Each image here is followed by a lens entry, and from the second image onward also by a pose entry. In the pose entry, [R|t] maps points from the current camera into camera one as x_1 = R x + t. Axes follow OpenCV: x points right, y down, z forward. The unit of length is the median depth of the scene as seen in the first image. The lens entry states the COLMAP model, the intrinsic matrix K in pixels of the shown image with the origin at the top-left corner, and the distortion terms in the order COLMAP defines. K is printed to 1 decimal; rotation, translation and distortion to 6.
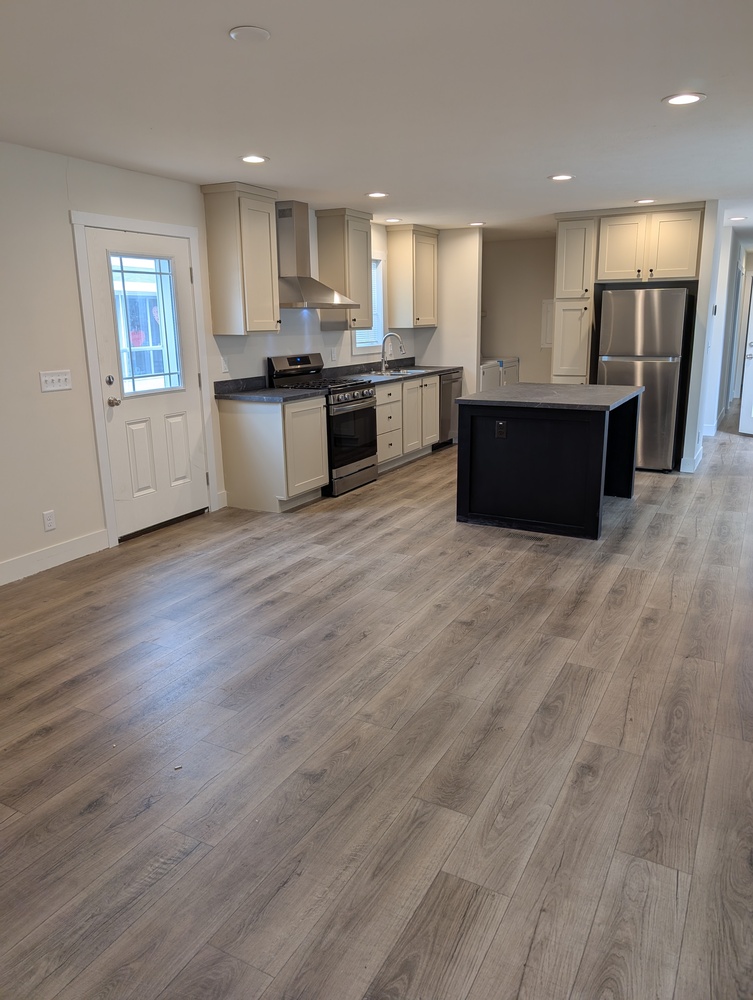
lens RADIAL K [[721.2, 0, 384.6], [0, 721.2, 499.6], [0, 0, 1]] dist [0.013346, -0.007298]
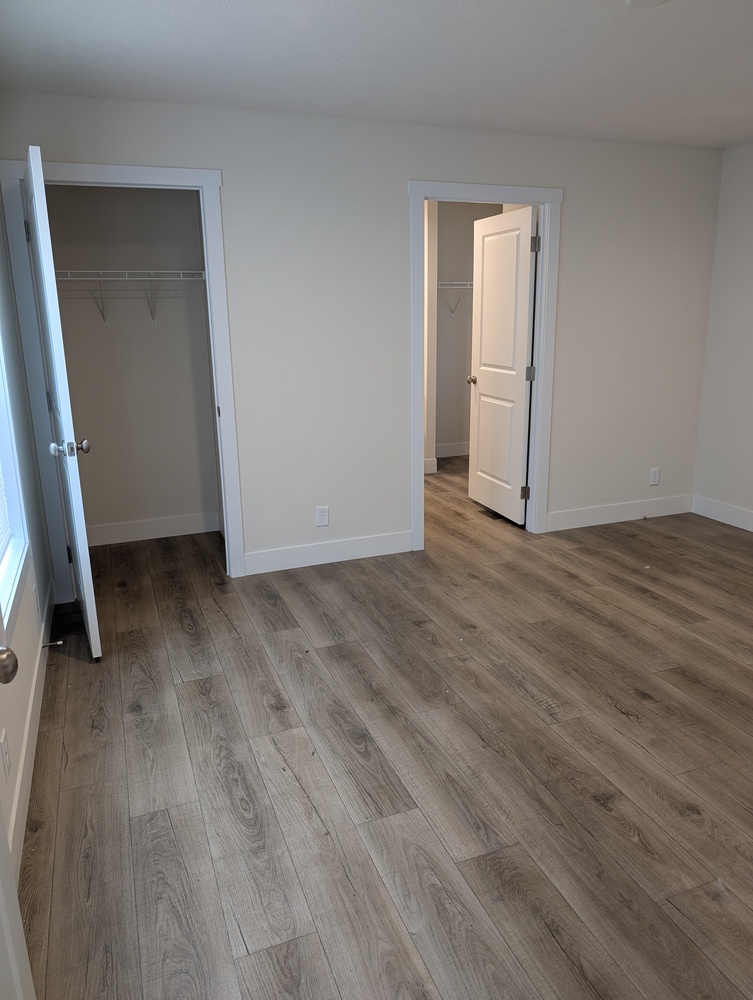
lens RADIAL K [[721.2, 0, 379.2], [0, 721.2, 504.8], [0, 0, 1]] dist [0.013346, -0.007298]
pose [[-0.657248, 0.217793, -0.721520, 0.862943], [-0.166031, 0.891977, 0.420488, -0.384271], [0.735159, 0.396159, -0.550090, 1.502150]]
